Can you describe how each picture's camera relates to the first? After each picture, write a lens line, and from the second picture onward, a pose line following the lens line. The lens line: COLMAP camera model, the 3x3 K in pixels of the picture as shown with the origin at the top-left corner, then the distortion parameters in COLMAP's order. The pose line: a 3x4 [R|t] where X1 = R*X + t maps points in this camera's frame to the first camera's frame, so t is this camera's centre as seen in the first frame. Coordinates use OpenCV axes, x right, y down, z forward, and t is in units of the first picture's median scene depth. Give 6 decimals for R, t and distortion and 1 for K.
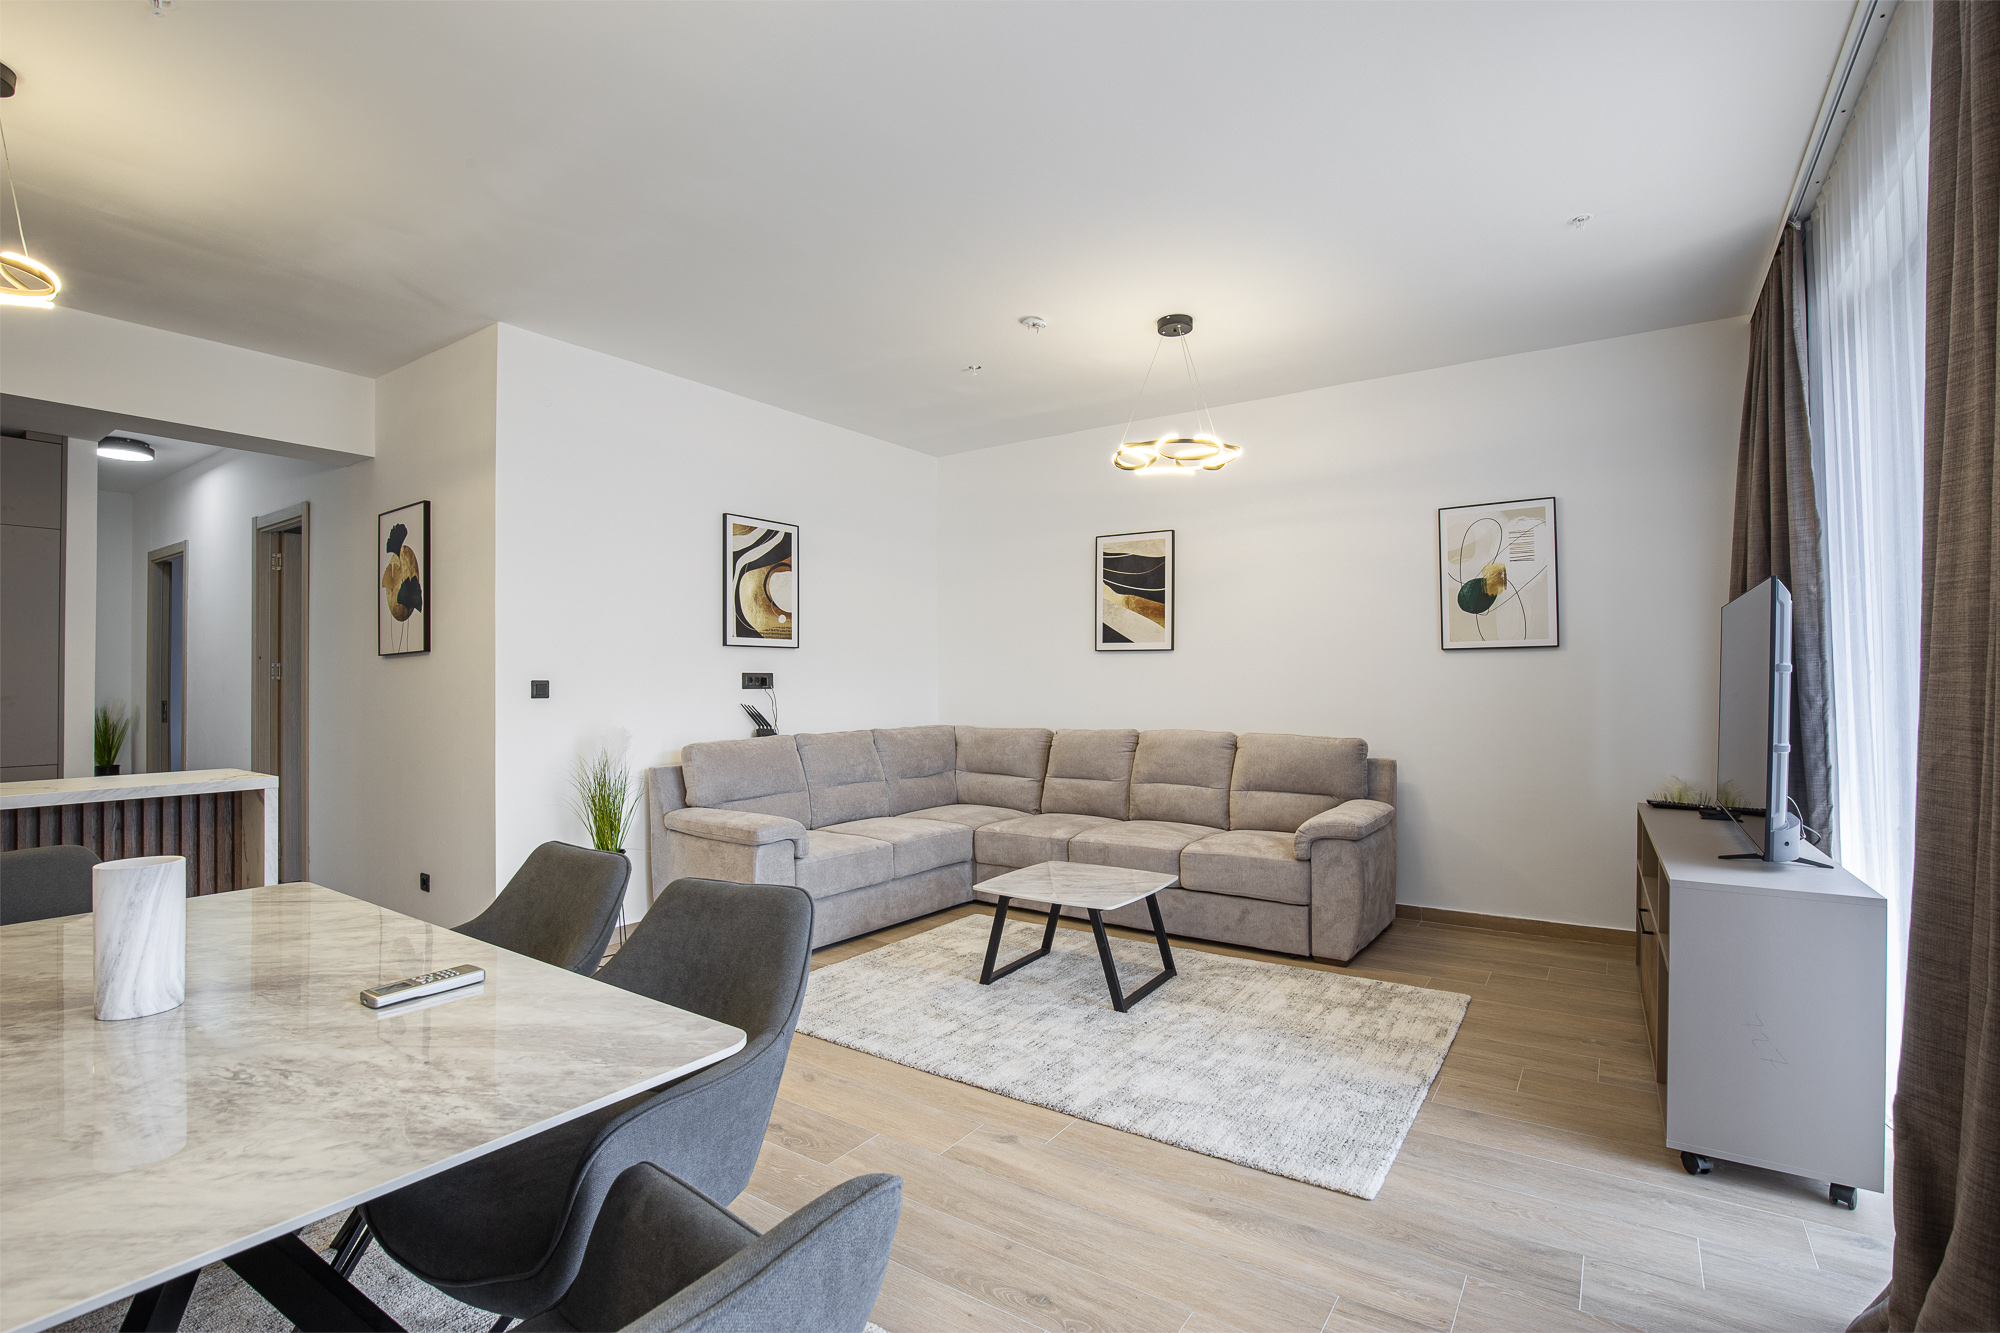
lens RADIAL K [[900.8, 0, 1030.3], [0, 900.8, 677.5], [0, 0, 1]] dist [0.008269, -0.002163]
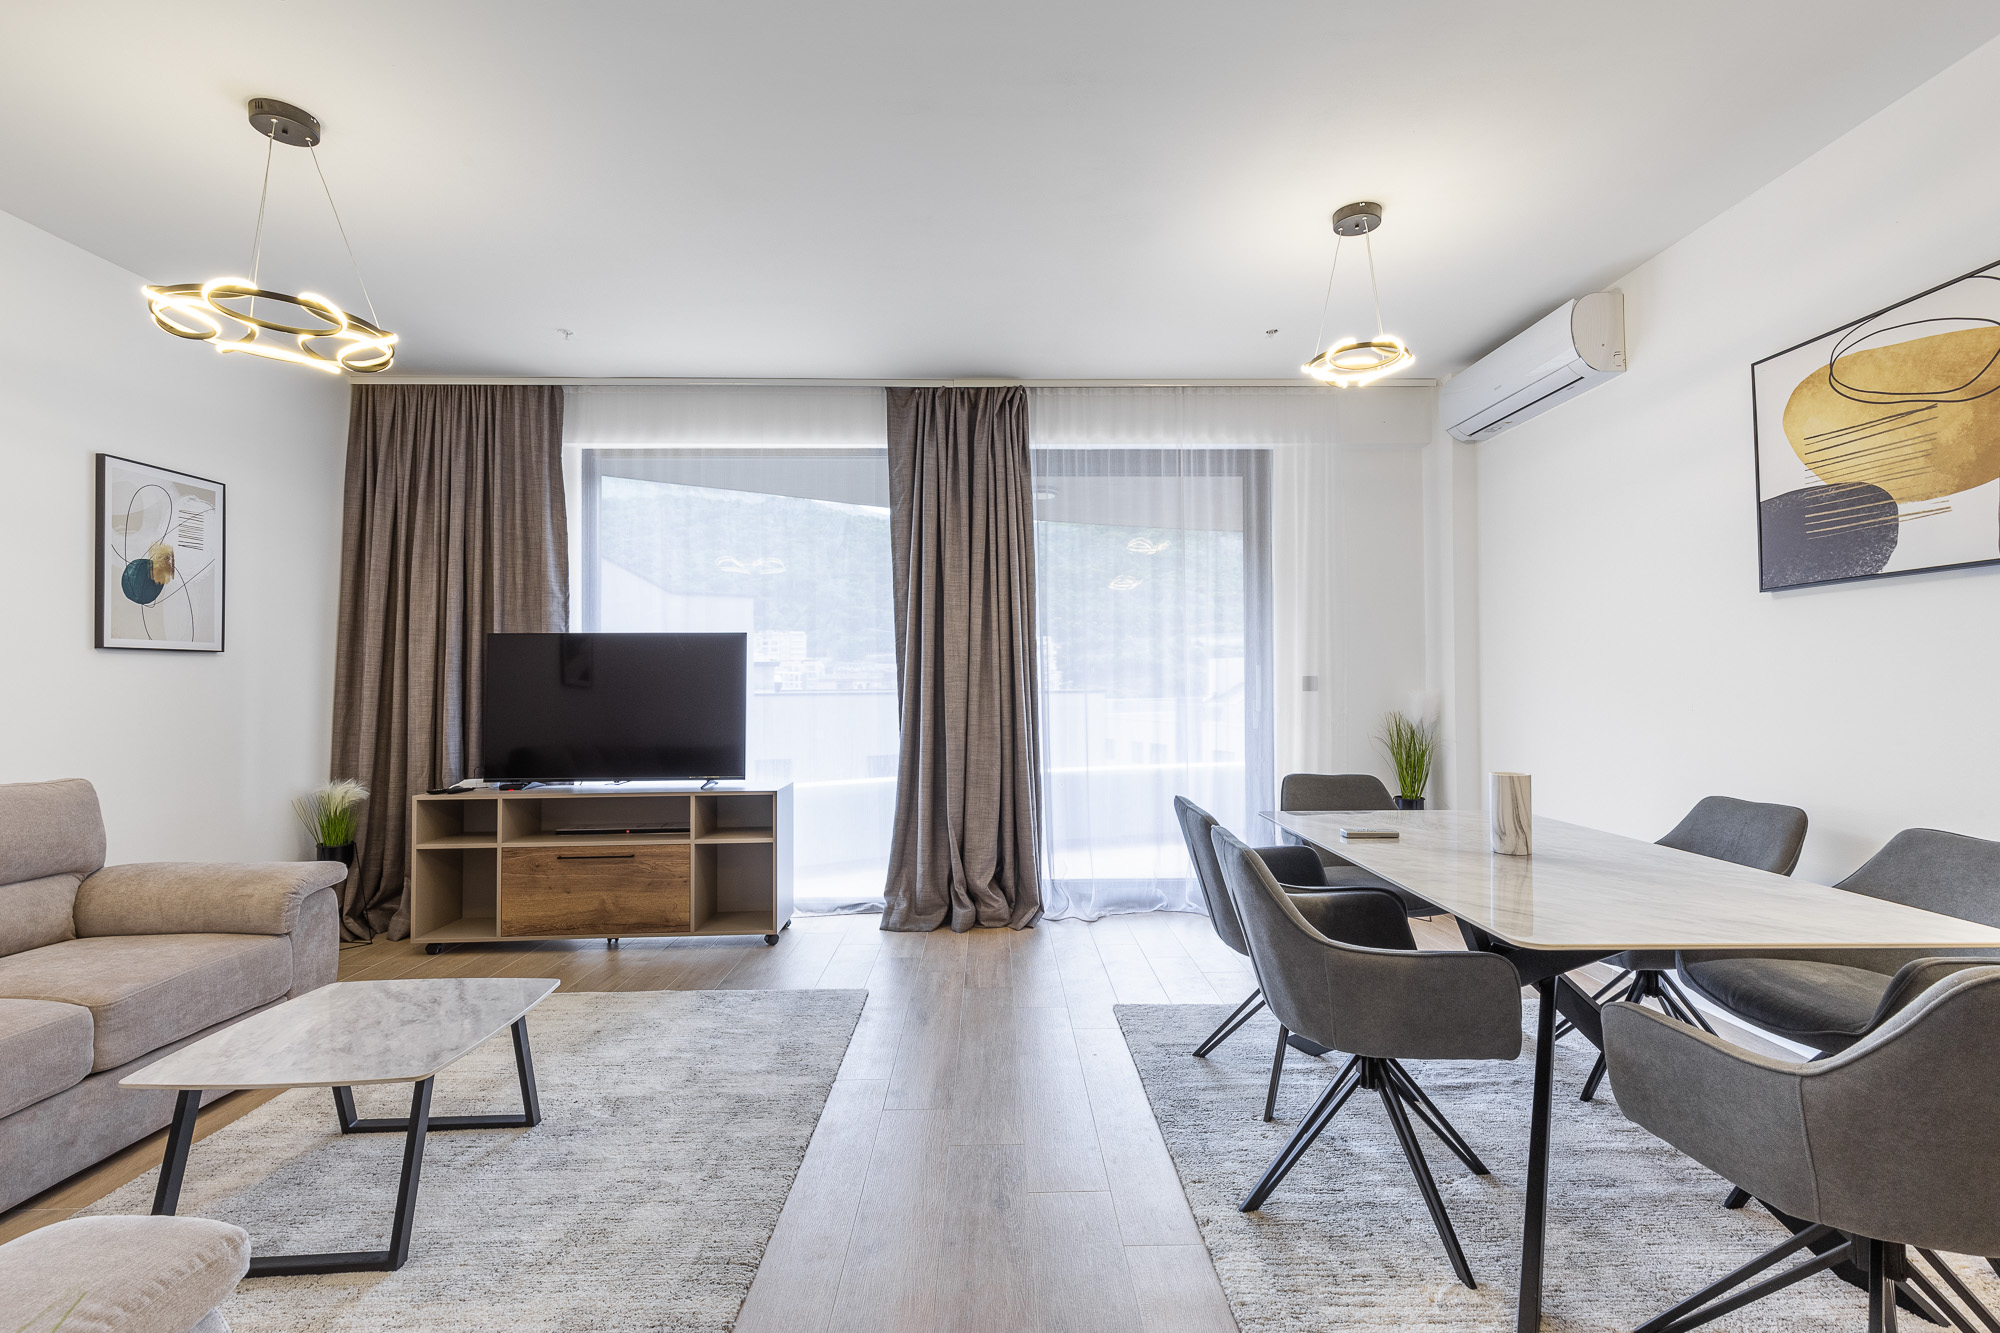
lens RADIAL K [[900.8, 0, 1016.4], [0, 900.8, 668.3], [0, 0, 1]] dist [0.008269, -0.002163]
pose [[-0.564357, 0.022646, 0.825220, -0.495463], [0.005460, 0.999704, -0.023700, 0.005861], [-0.825513, -0.008869, -0.564313, 0.716639]]
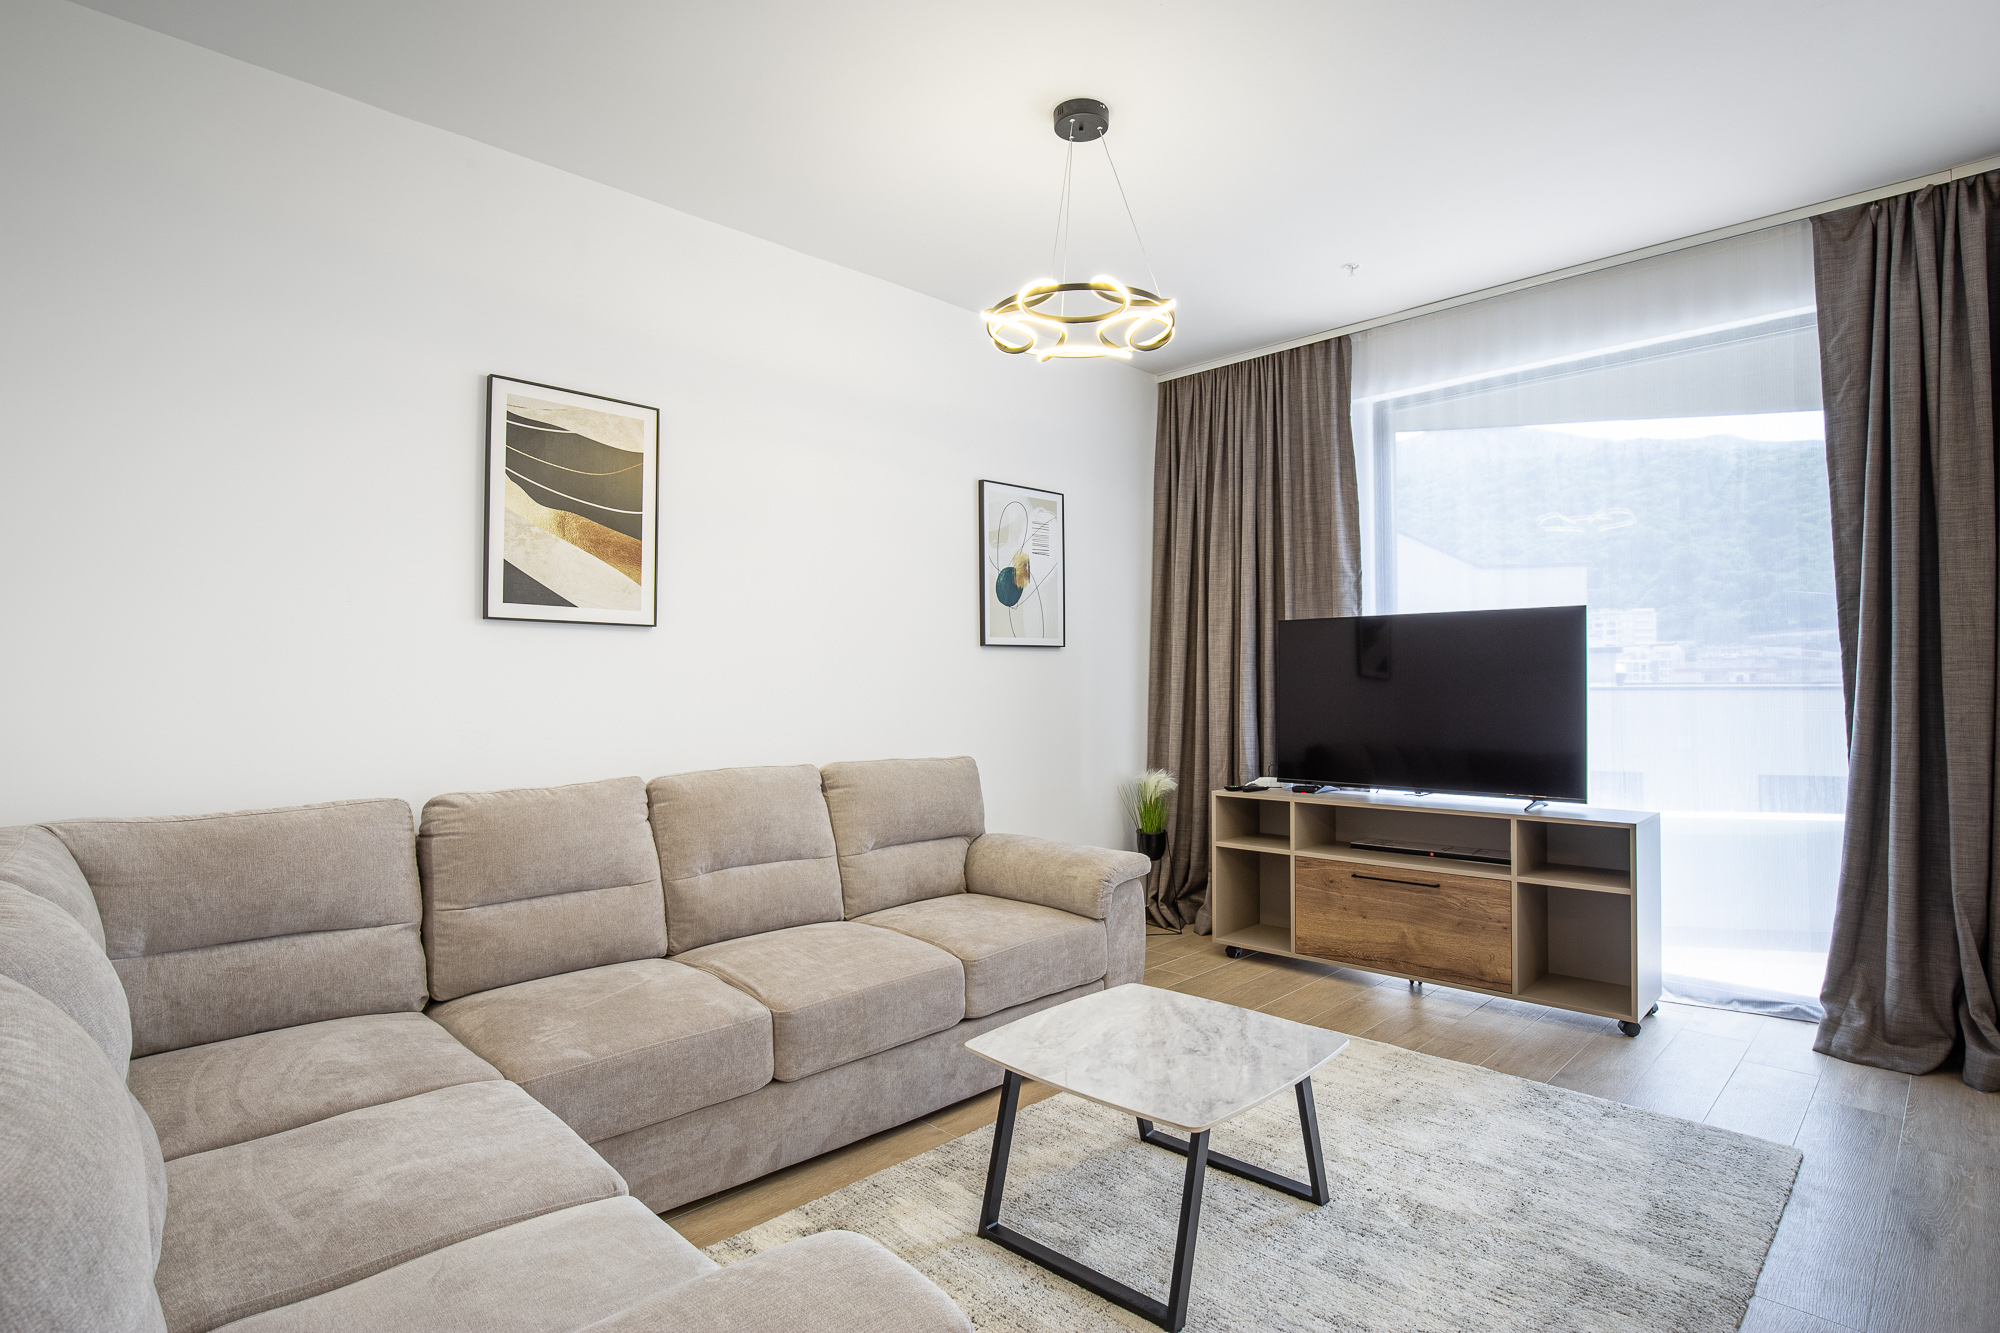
lens RADIAL K [[1010.1, 0, 1002.6], [0, 1010.1, 665.0], [0, 0, 1]] dist [-0.024269, 0.002632]
pose [[0.209454, 0.019074, 0.977632, -0.416265], [0.001586, 0.999802, -0.019846, 0.005617], [-0.977817, 0.005708, 0.209382, 0.698719]]
